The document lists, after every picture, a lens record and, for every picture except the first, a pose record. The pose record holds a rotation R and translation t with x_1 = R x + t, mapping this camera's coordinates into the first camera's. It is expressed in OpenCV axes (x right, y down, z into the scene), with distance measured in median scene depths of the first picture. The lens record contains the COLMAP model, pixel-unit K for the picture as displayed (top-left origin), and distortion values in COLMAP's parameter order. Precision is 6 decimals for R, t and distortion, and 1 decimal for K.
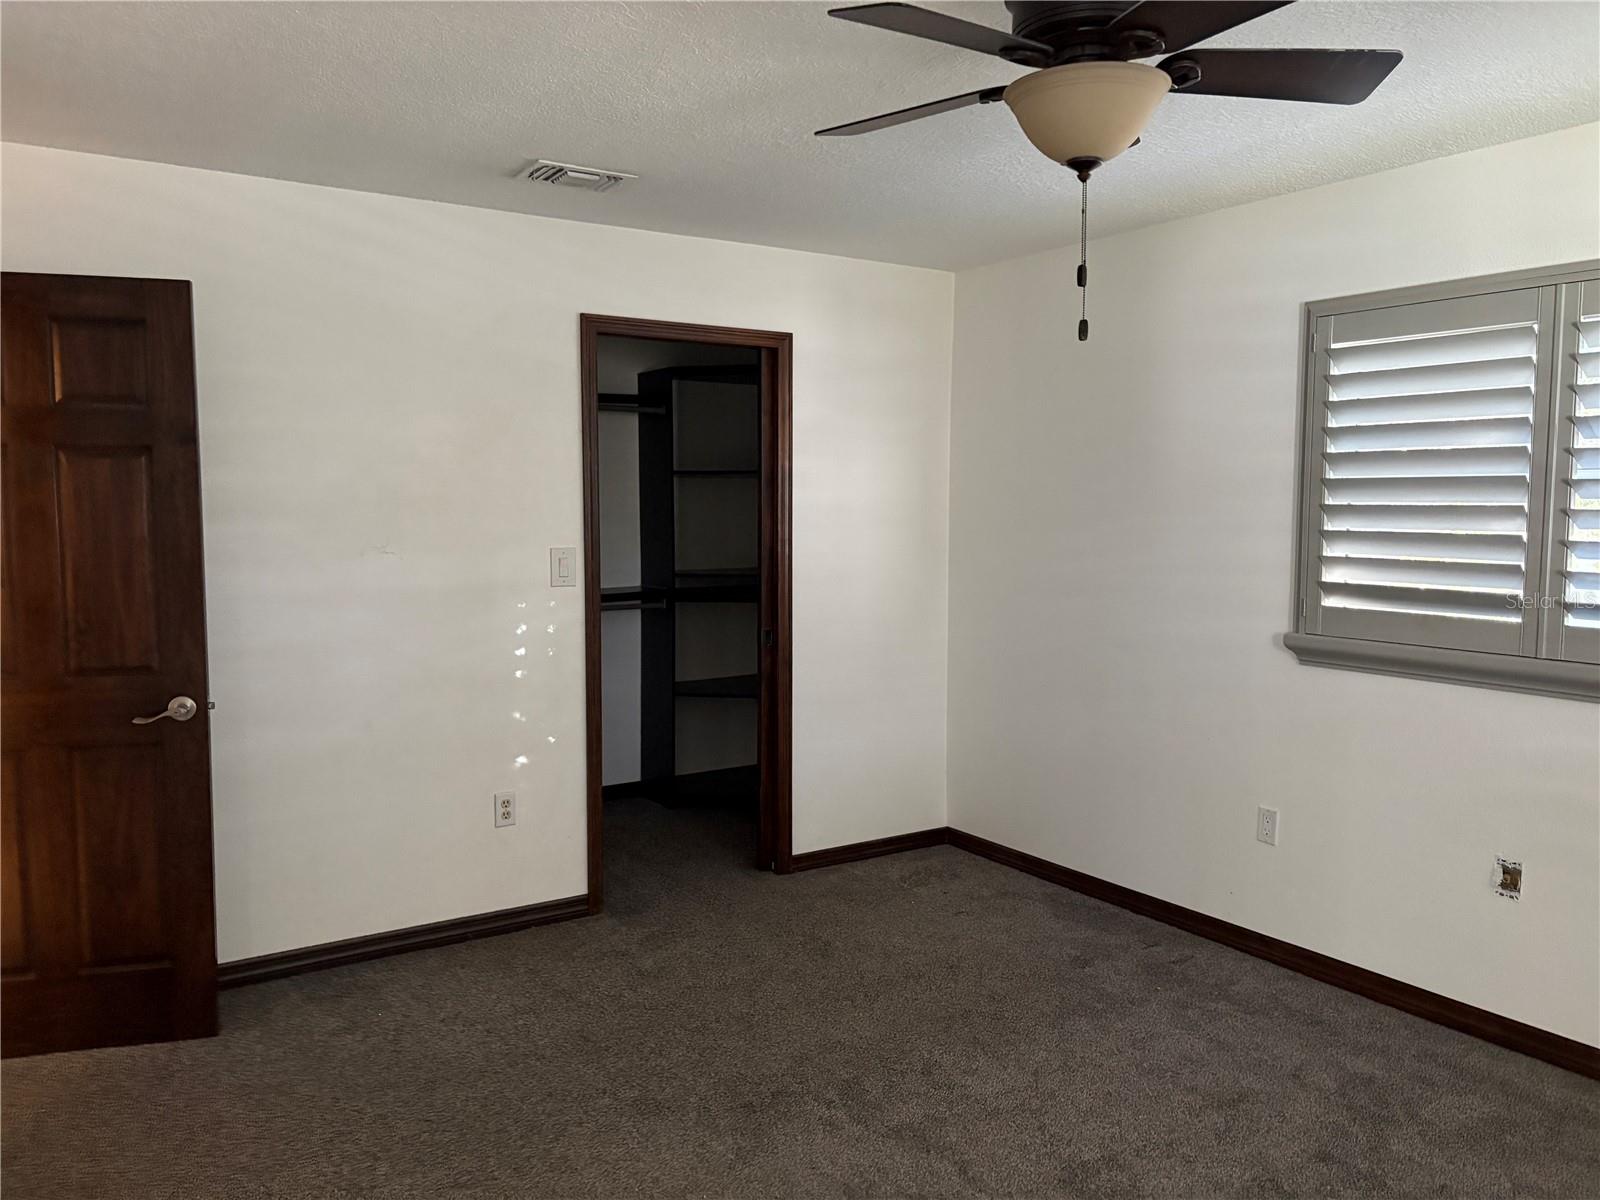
lens RADIAL K [[1204.7, 0, 794.0], [0, 1204.7, 598.6], [0, 0, 1]] dist [0.009580, 0.002777]
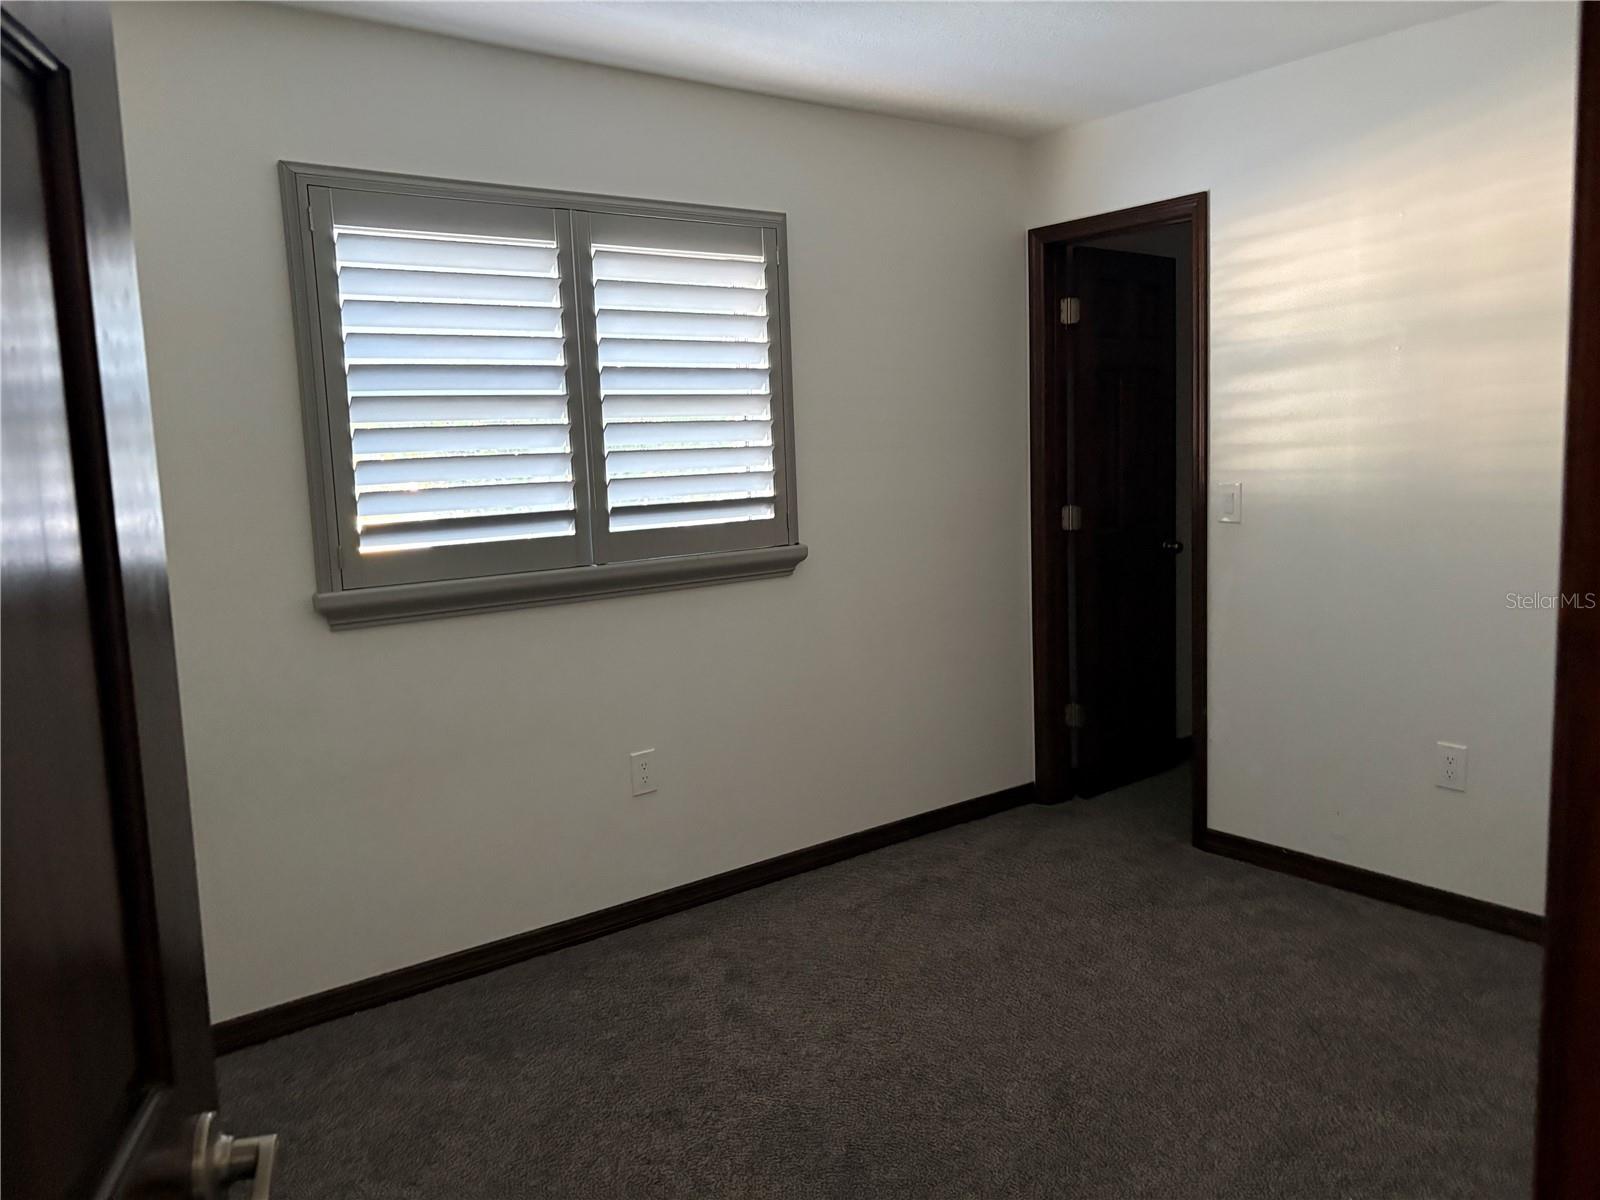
lens RADIAL K [[1204.7, 0, 797.4], [0, 1204.7, 593.1], [0, 0, 1]] dist [0.009580, 0.002777]
pose [[-0.075197, -0.136422, 0.987793, -0.396234], [0.118206, 0.982393, 0.144674, -0.050118], [-0.990138, 0.127642, -0.057747, 0.761342]]
